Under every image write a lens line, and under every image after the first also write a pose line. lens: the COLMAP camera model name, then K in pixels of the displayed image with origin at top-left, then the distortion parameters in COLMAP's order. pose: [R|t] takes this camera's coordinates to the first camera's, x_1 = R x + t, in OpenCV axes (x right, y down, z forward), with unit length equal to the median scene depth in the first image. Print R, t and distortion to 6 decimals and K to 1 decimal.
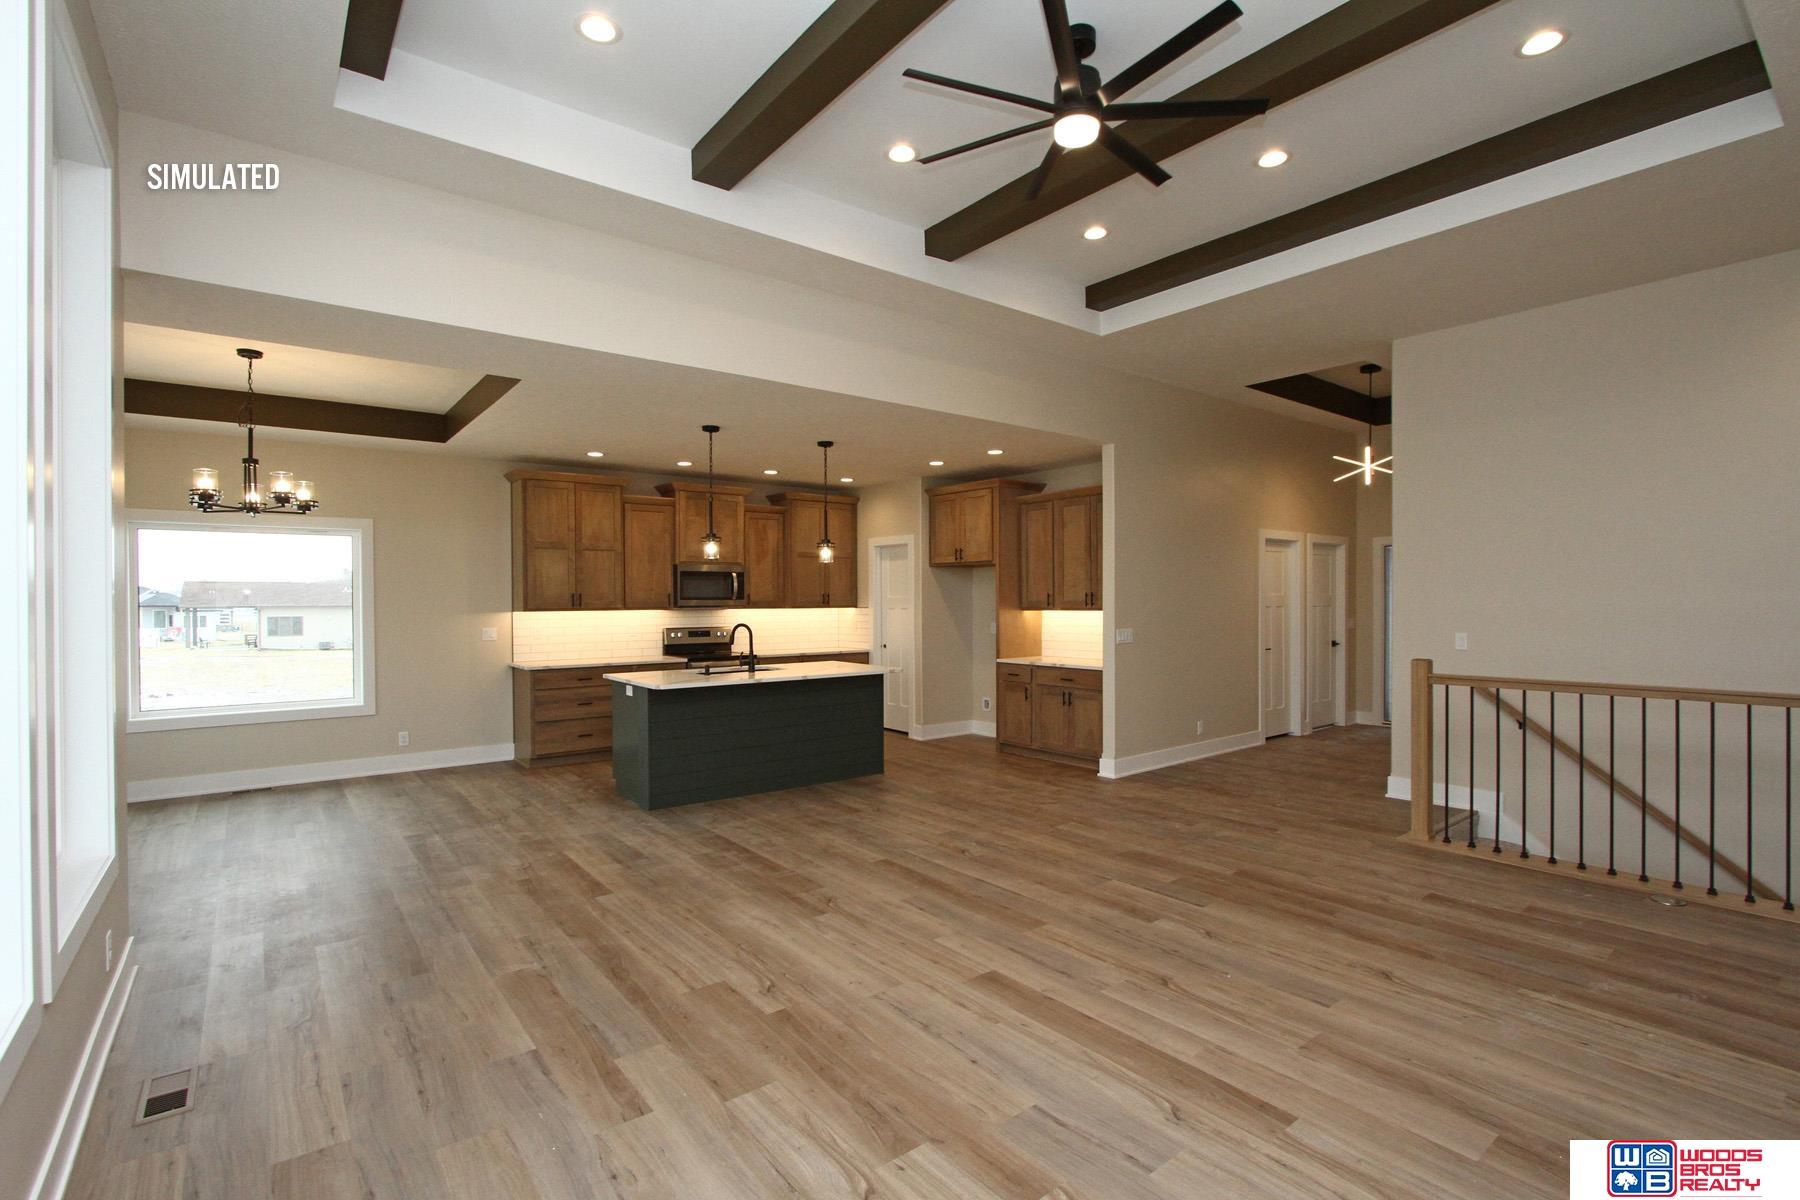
lens RADIAL K [[816.7, 0, 861.7], [0, 816.7, 597.6], [0, 0, 1]] dist [-0.017863, -0.000066]
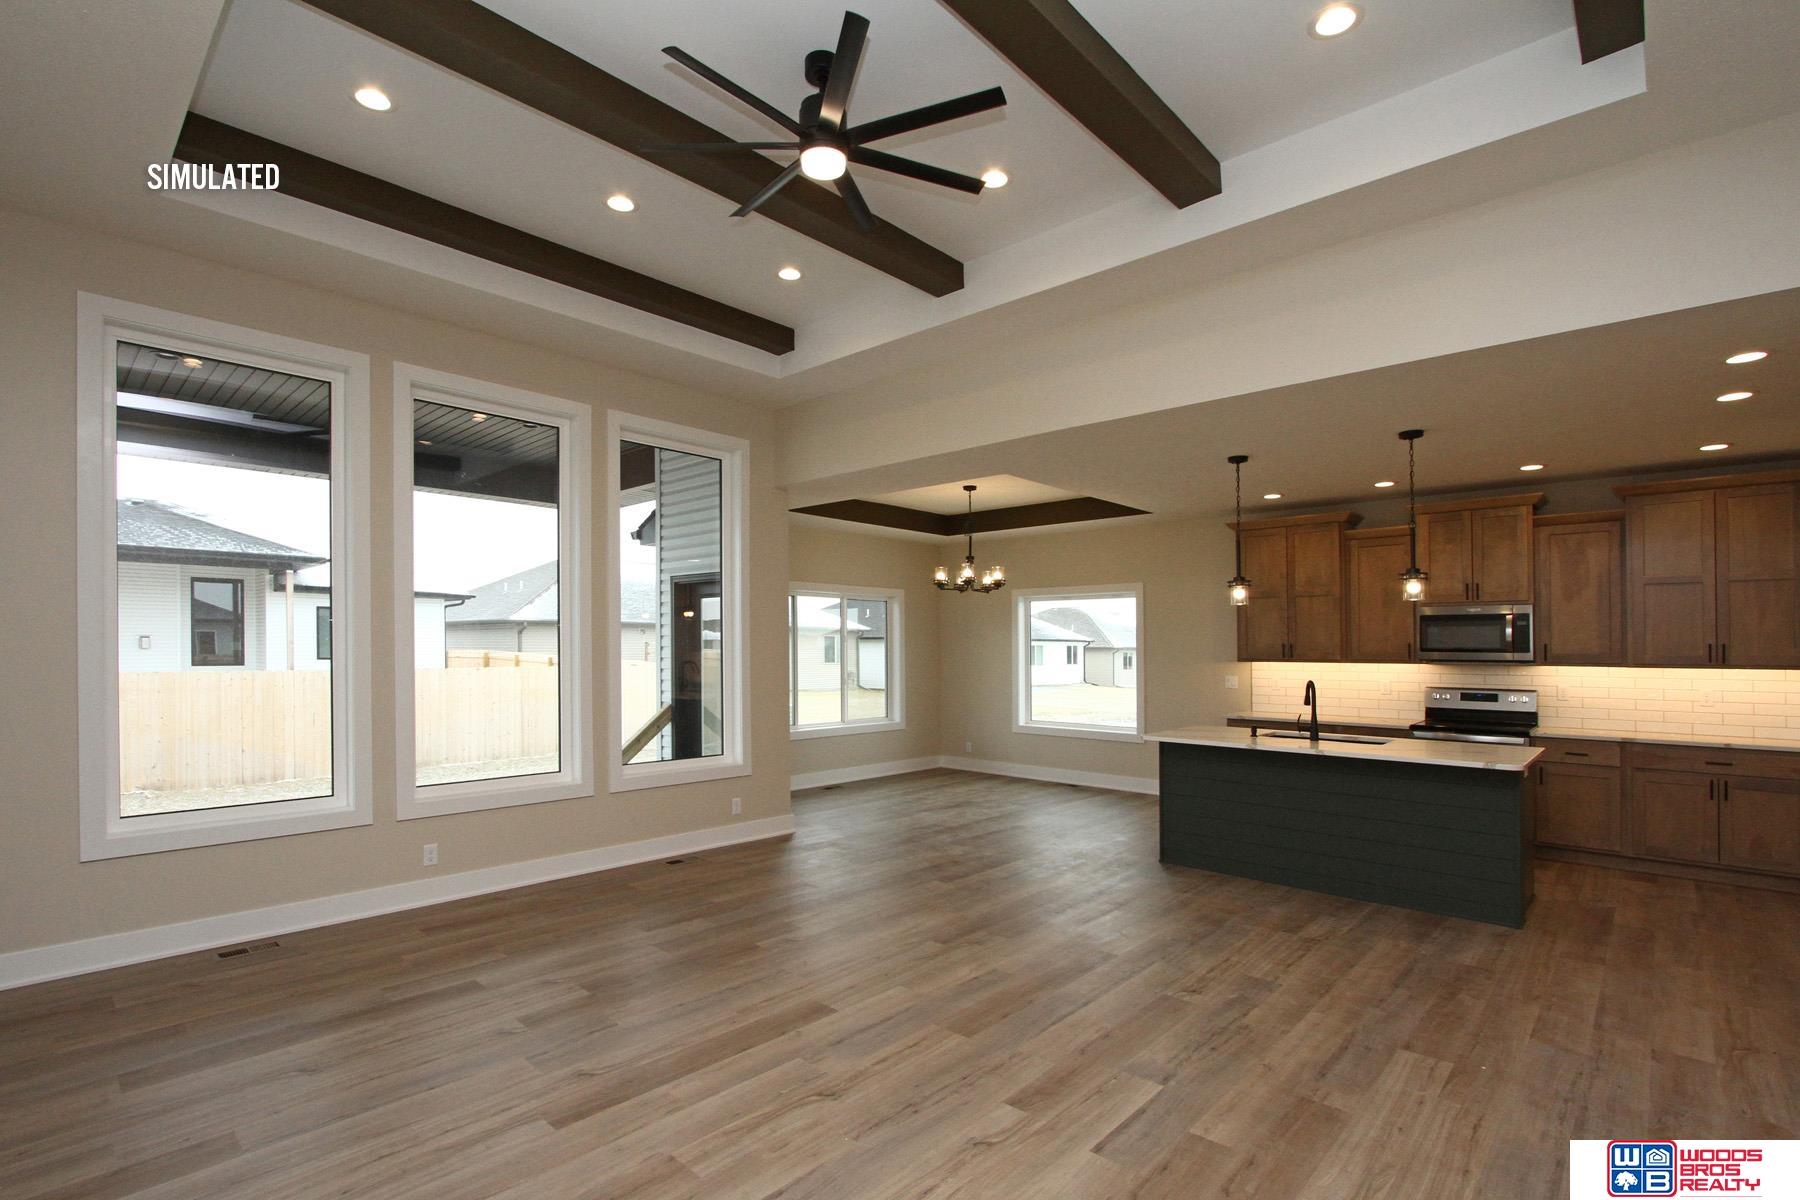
lens RADIAL K [[835.6, 0, 894.7], [0, 835.6, 649.4], [0, 0, 1]] dist [-0.017736, 0.000006]
pose [[0.180146, 0.007013, -0.983615, 0.787360], [-0.003618, 0.999973, 0.006467, -0.004811], [0.983633, 0.002394, 0.180166, 0.571529]]
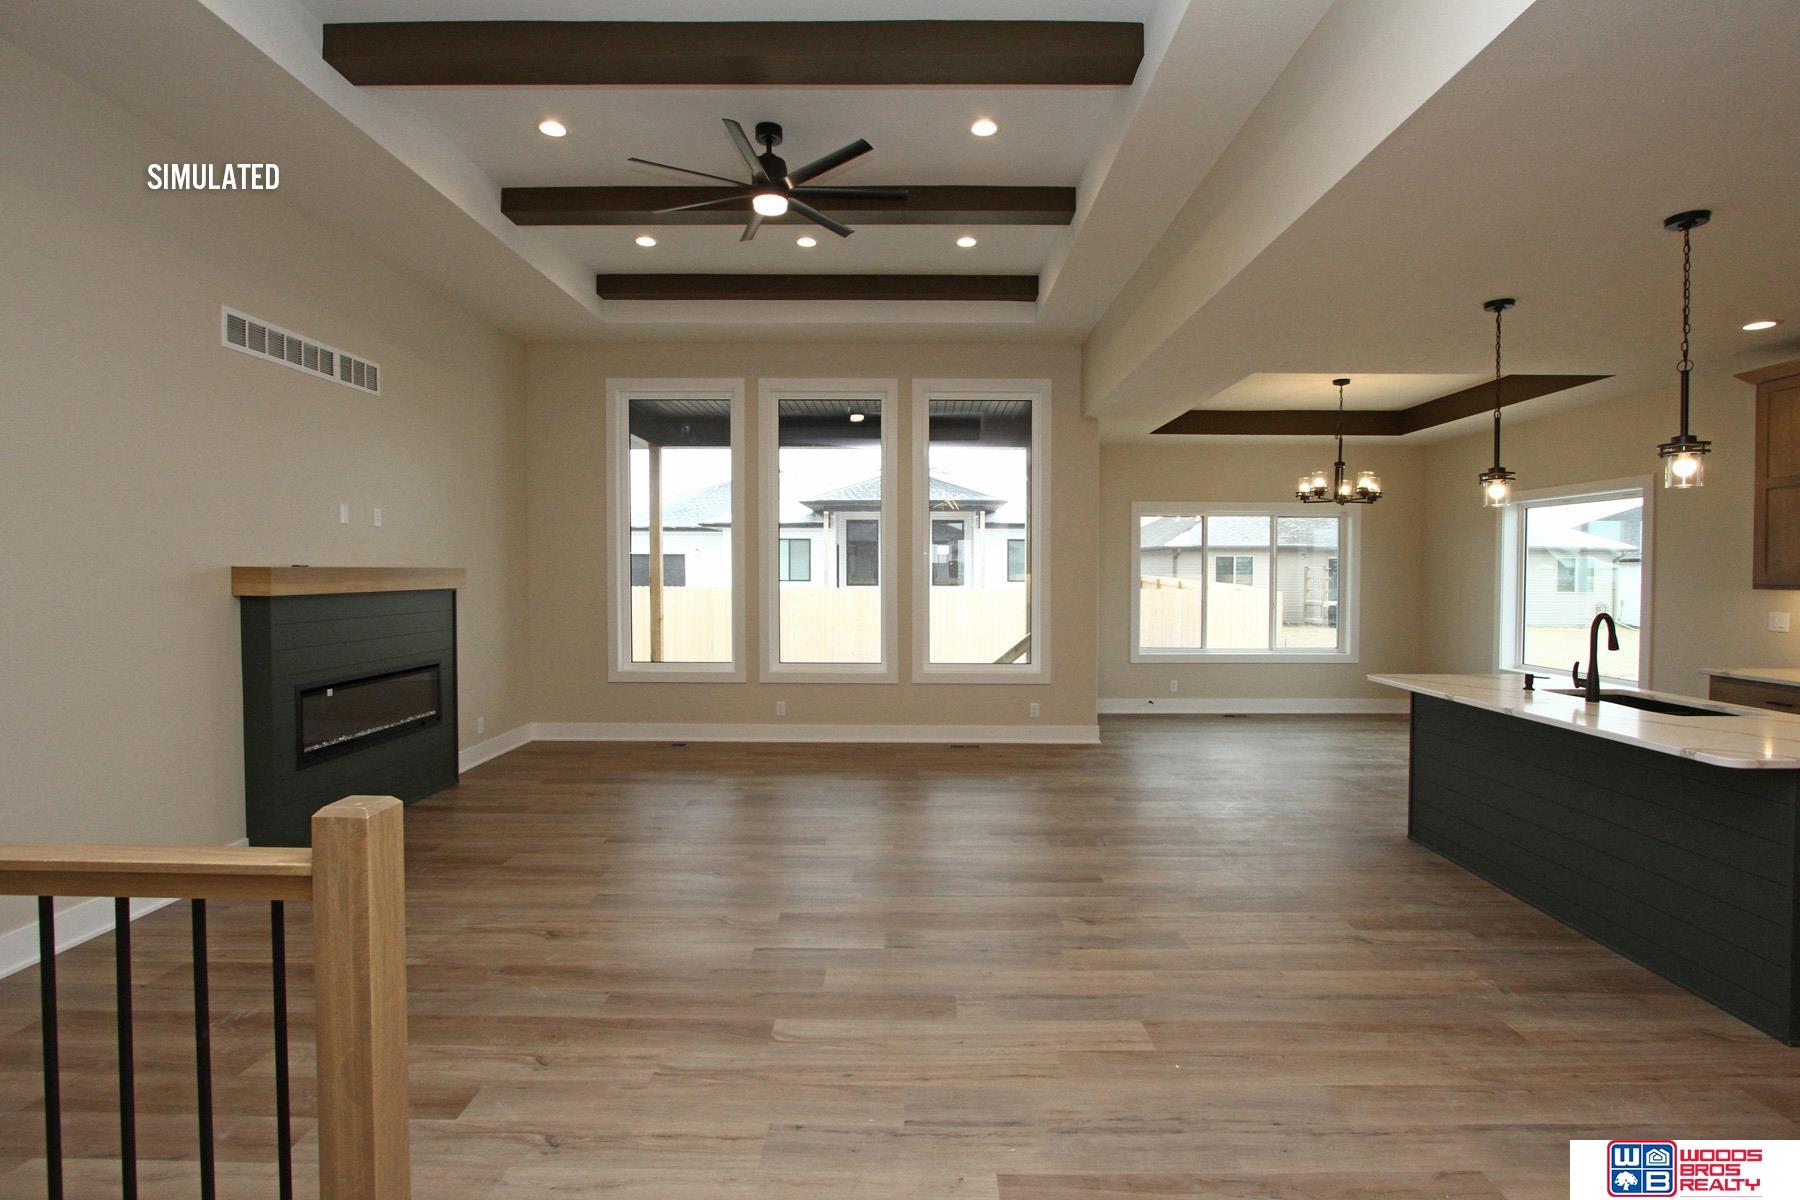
lens RADIAL K [[846.1, 0, 906.0], [0, 846.1, 585.7], [0, 0, 1]] dist [-0.020700, -0.000098]
pose [[-0.597509, 0.016917, -0.801684, 0.774742], [0.000279, 0.999782, 0.020889, 0.001678], [0.801862, 0.012258, -0.597383, 1.256024]]
